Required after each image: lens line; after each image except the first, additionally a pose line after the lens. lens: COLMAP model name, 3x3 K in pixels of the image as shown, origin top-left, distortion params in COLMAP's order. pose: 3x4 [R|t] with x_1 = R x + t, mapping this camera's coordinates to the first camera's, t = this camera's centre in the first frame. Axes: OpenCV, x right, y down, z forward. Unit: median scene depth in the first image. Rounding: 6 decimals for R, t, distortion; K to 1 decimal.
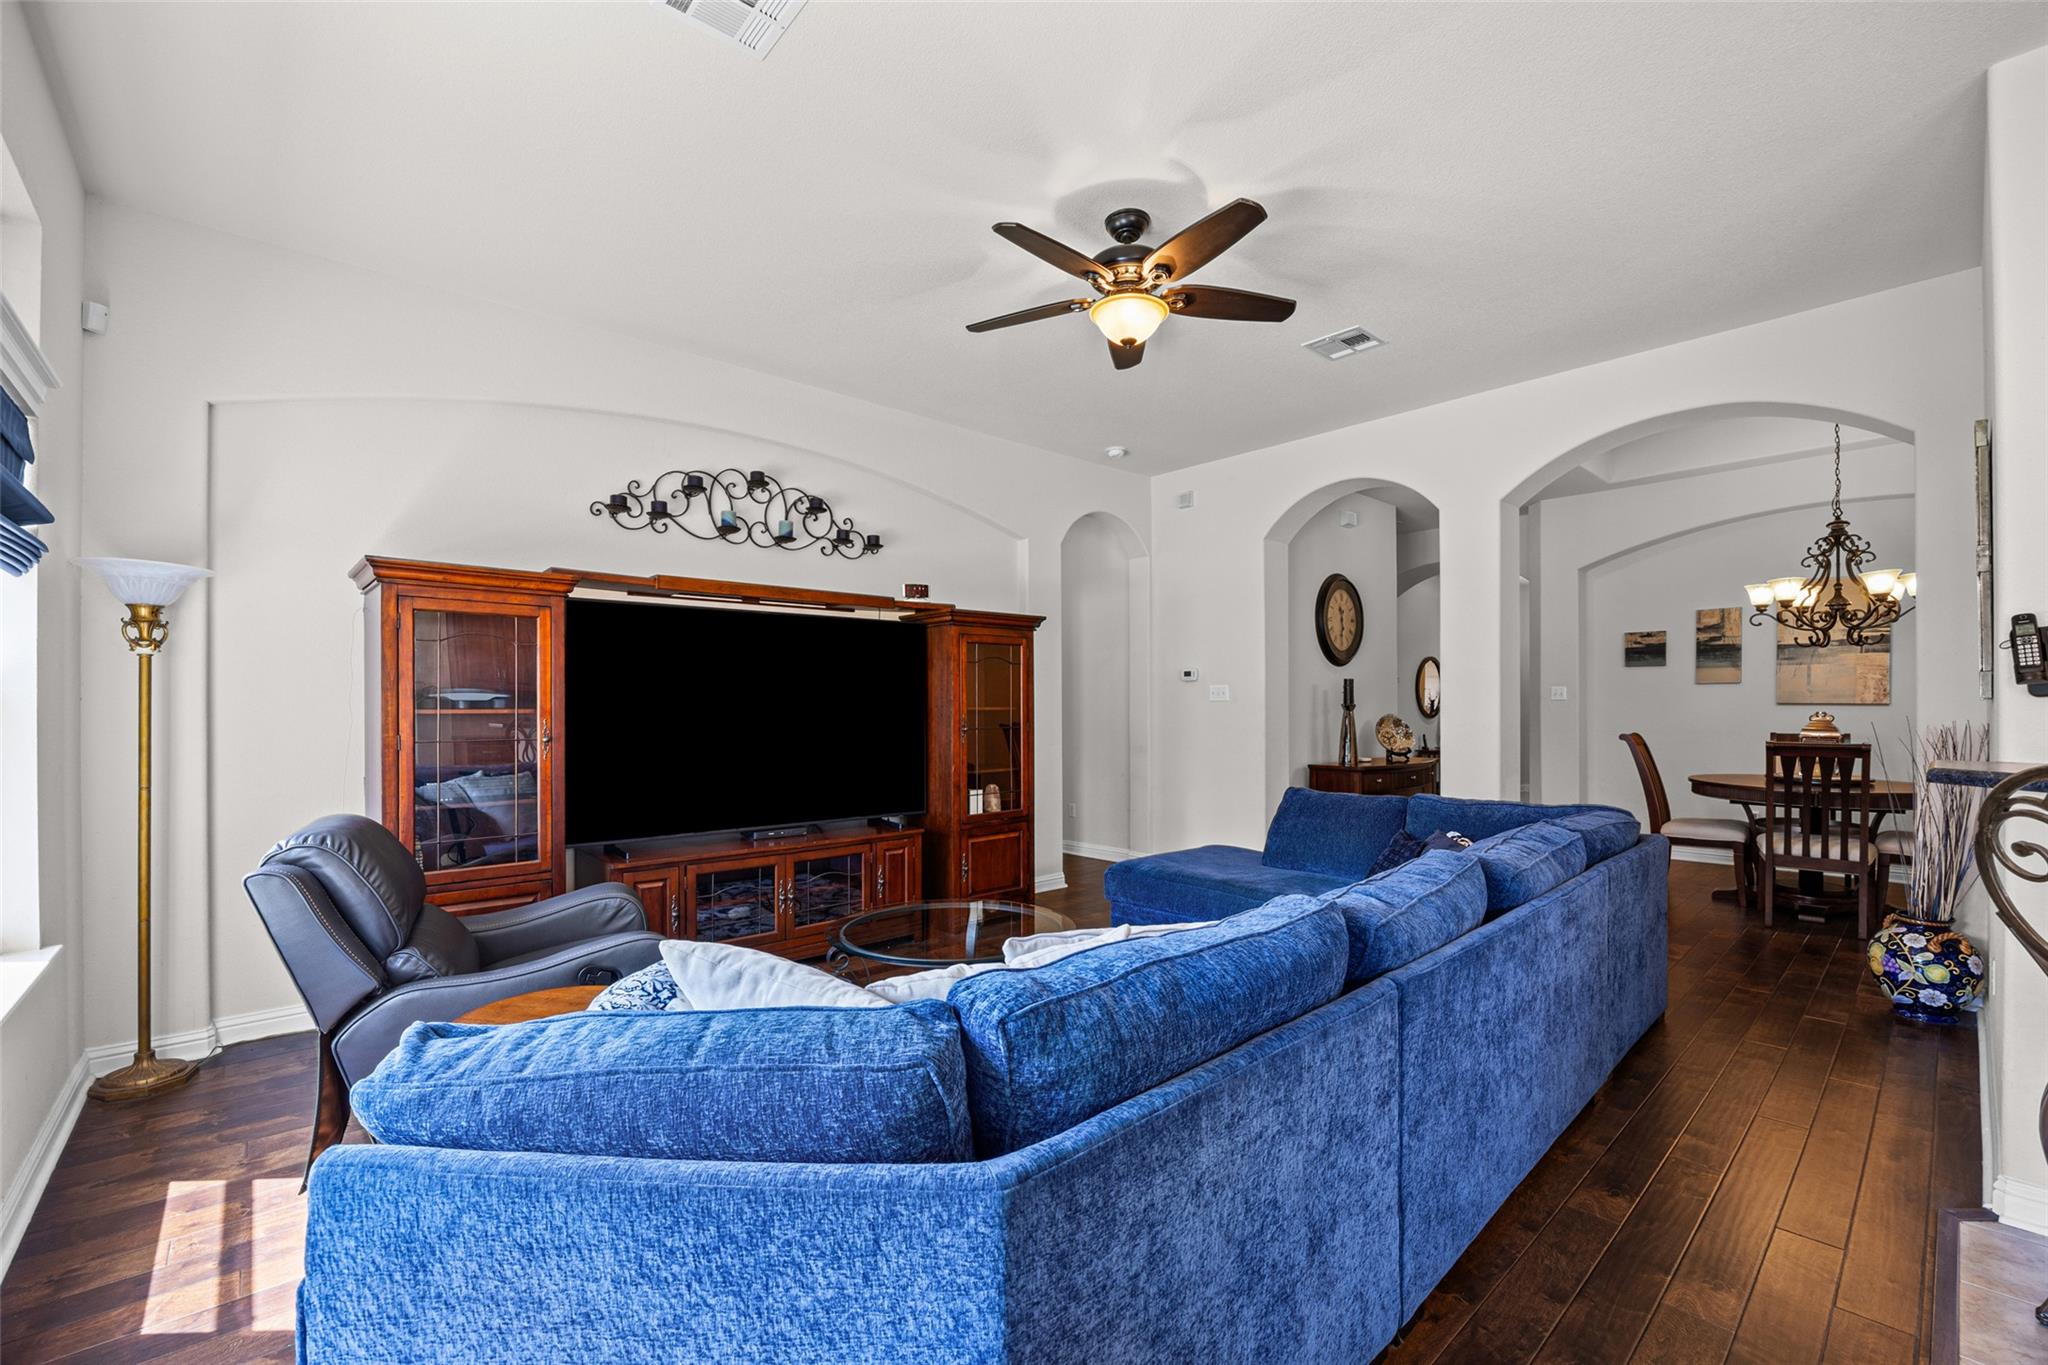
lens RADIAL K [[856.1, 0, 1026.6], [0, 856.1, 704.9], [0, 0, 1]] dist [-0.000858, -0.000039]
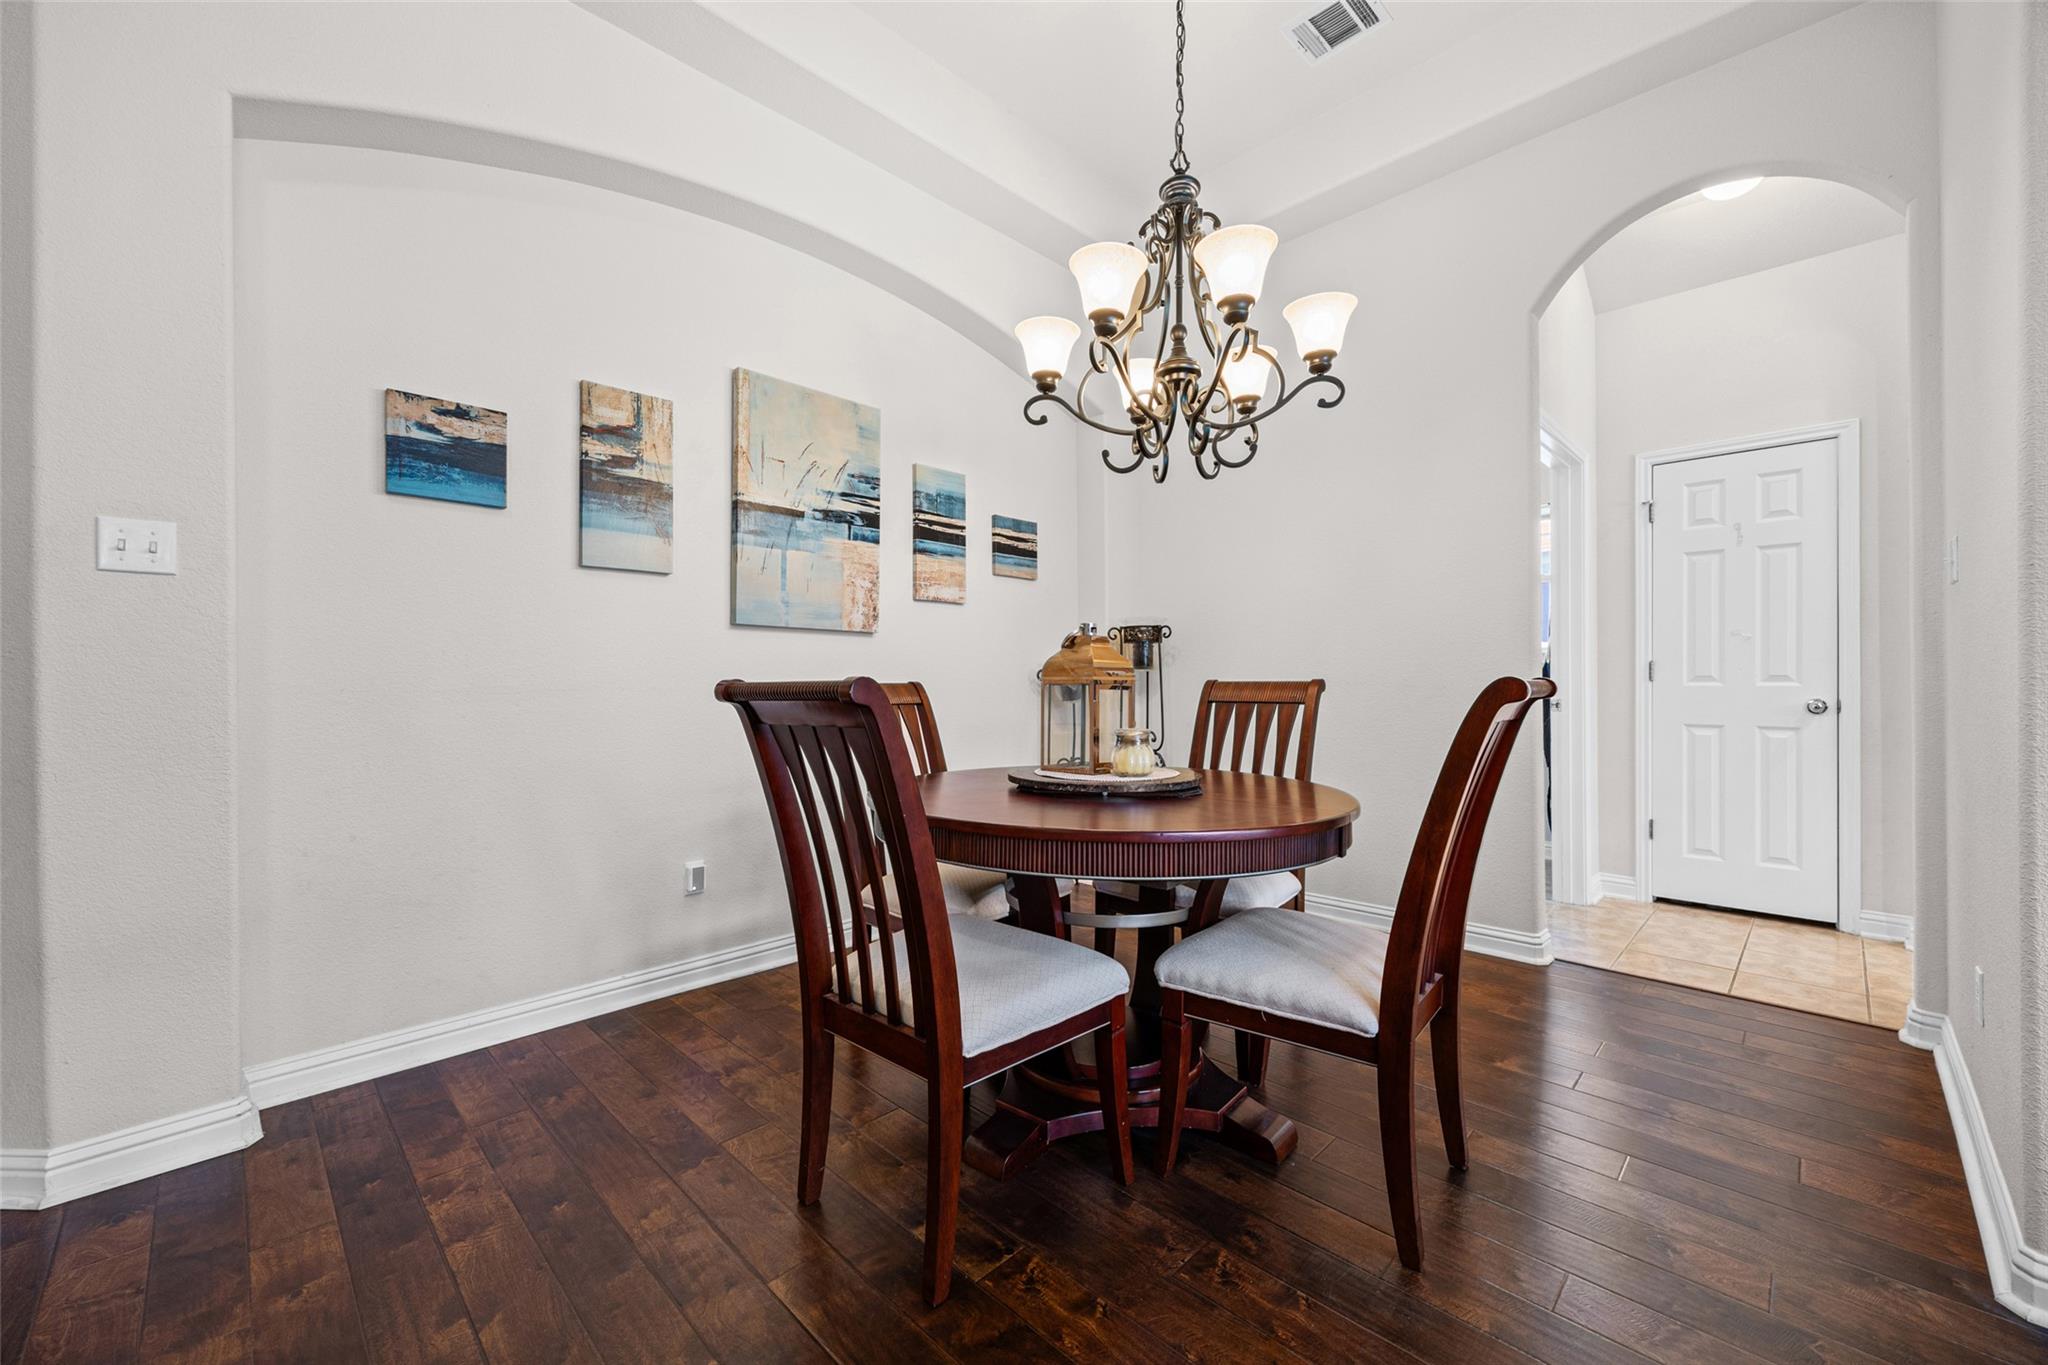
lens RADIAL K [[808.8, 0, 1024.0], [0, 808.8, 682.5], [0, 0, 1]] dist [0.000866, -0.000004]
pose [[-0.049605, 0.005071, 0.998756, 0.440003], [0.002403, 0.999985, -0.004958, 0.033345], [-0.998766, 0.002154, -0.049616, 0.889713]]
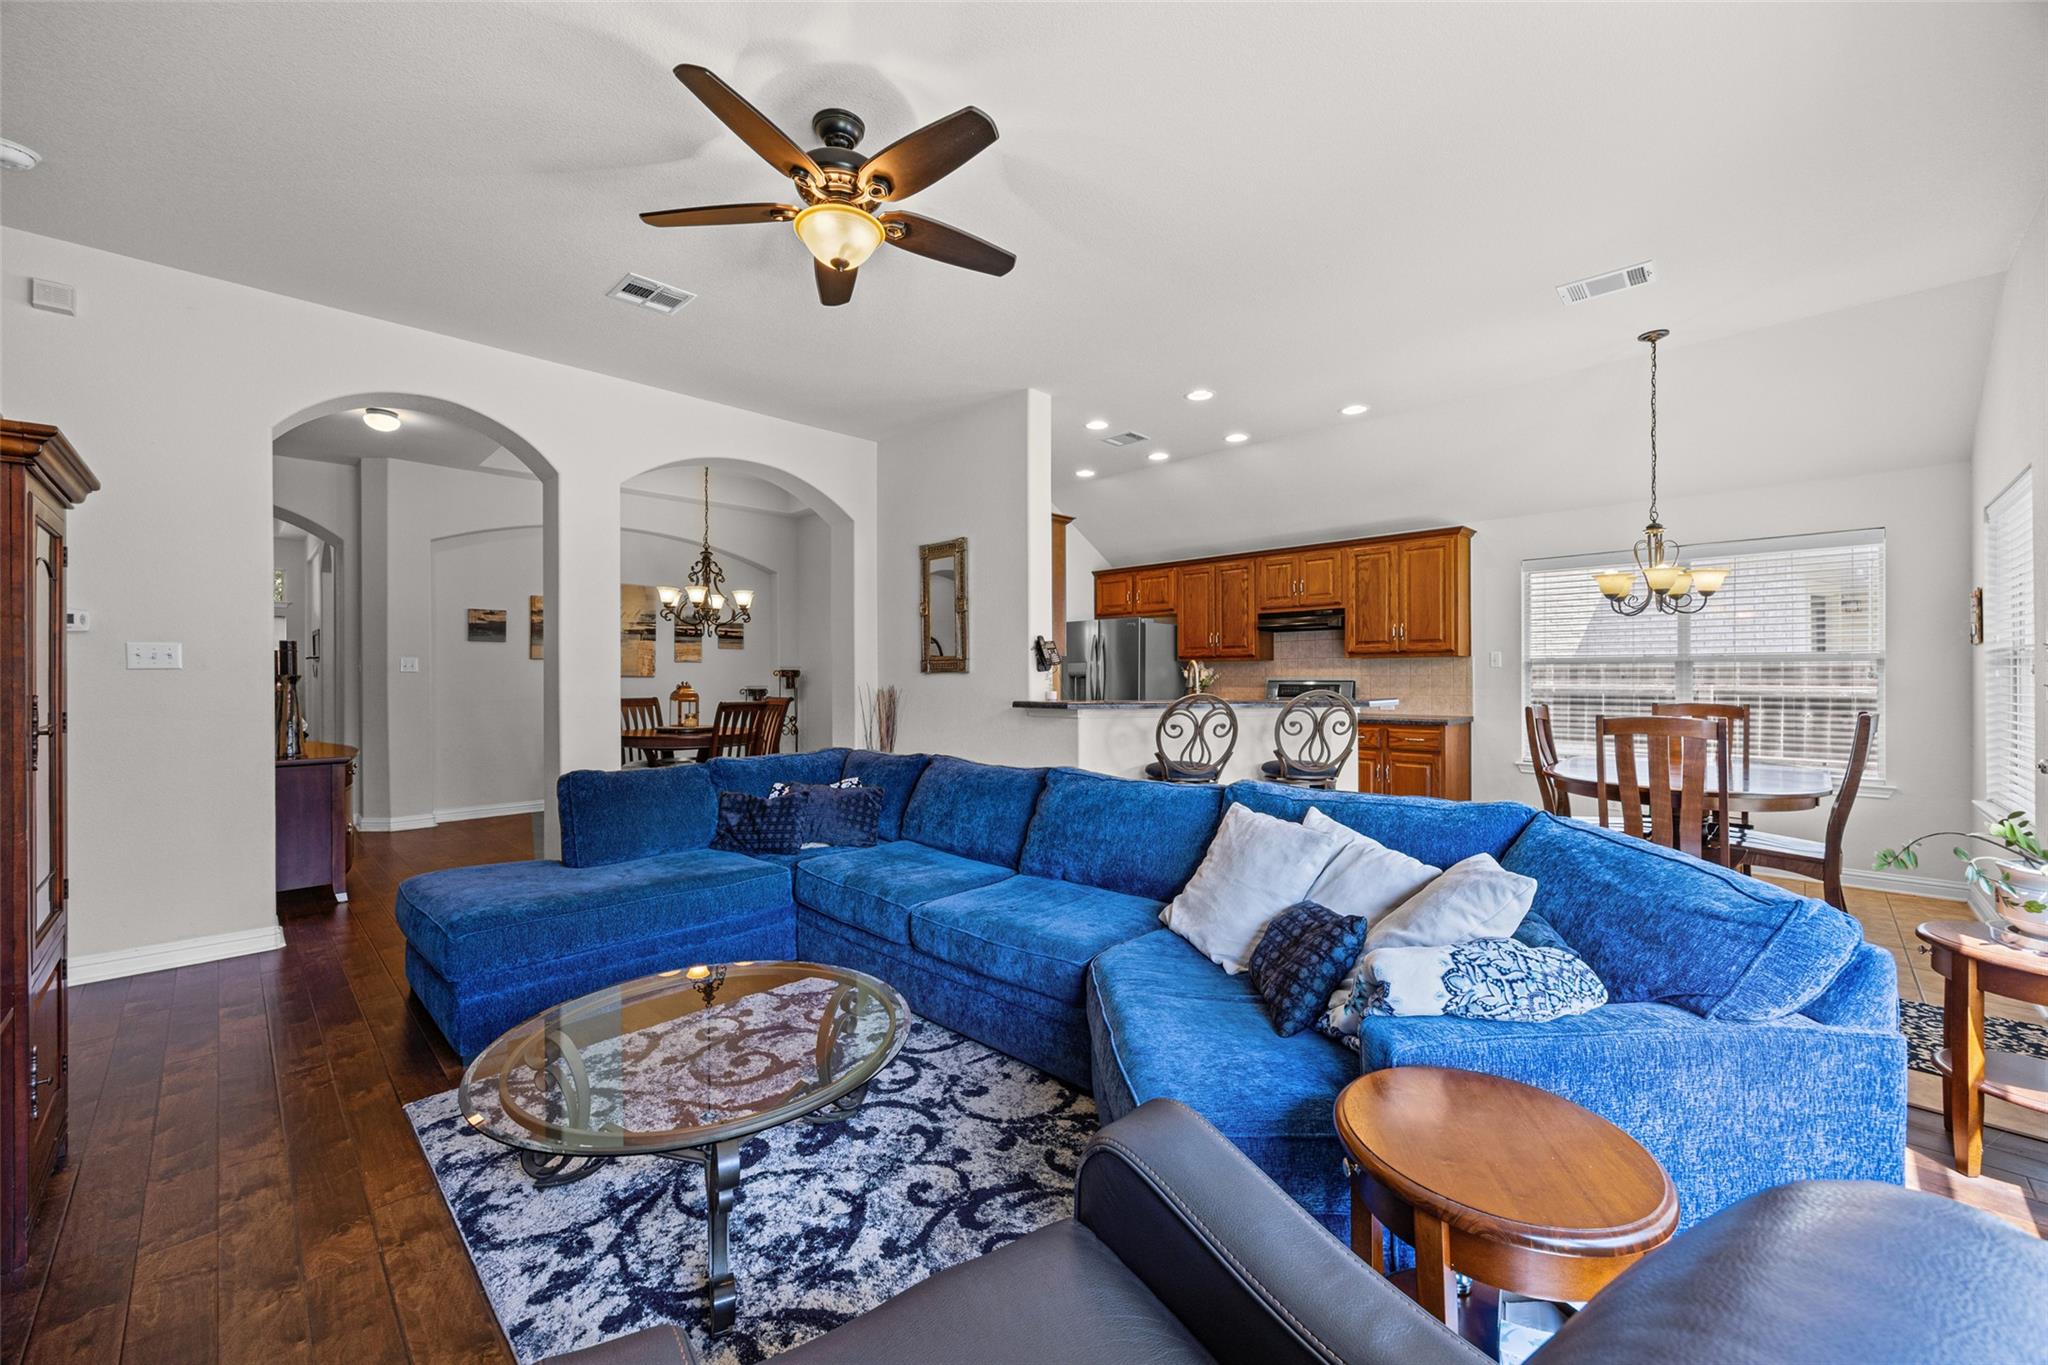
lens RADIAL K [[791.2, 0, 1024.0], [0, 791.2, 682.5], [0, 0, 1]] dist [0.000497, 0.000010]
pose [[-0.053158, -0.006050, 0.998568, -0.356098], [-0.002622, 0.999979, 0.005919, -0.001016], [-0.998583, -0.002304, -0.053173, 0.423452]]
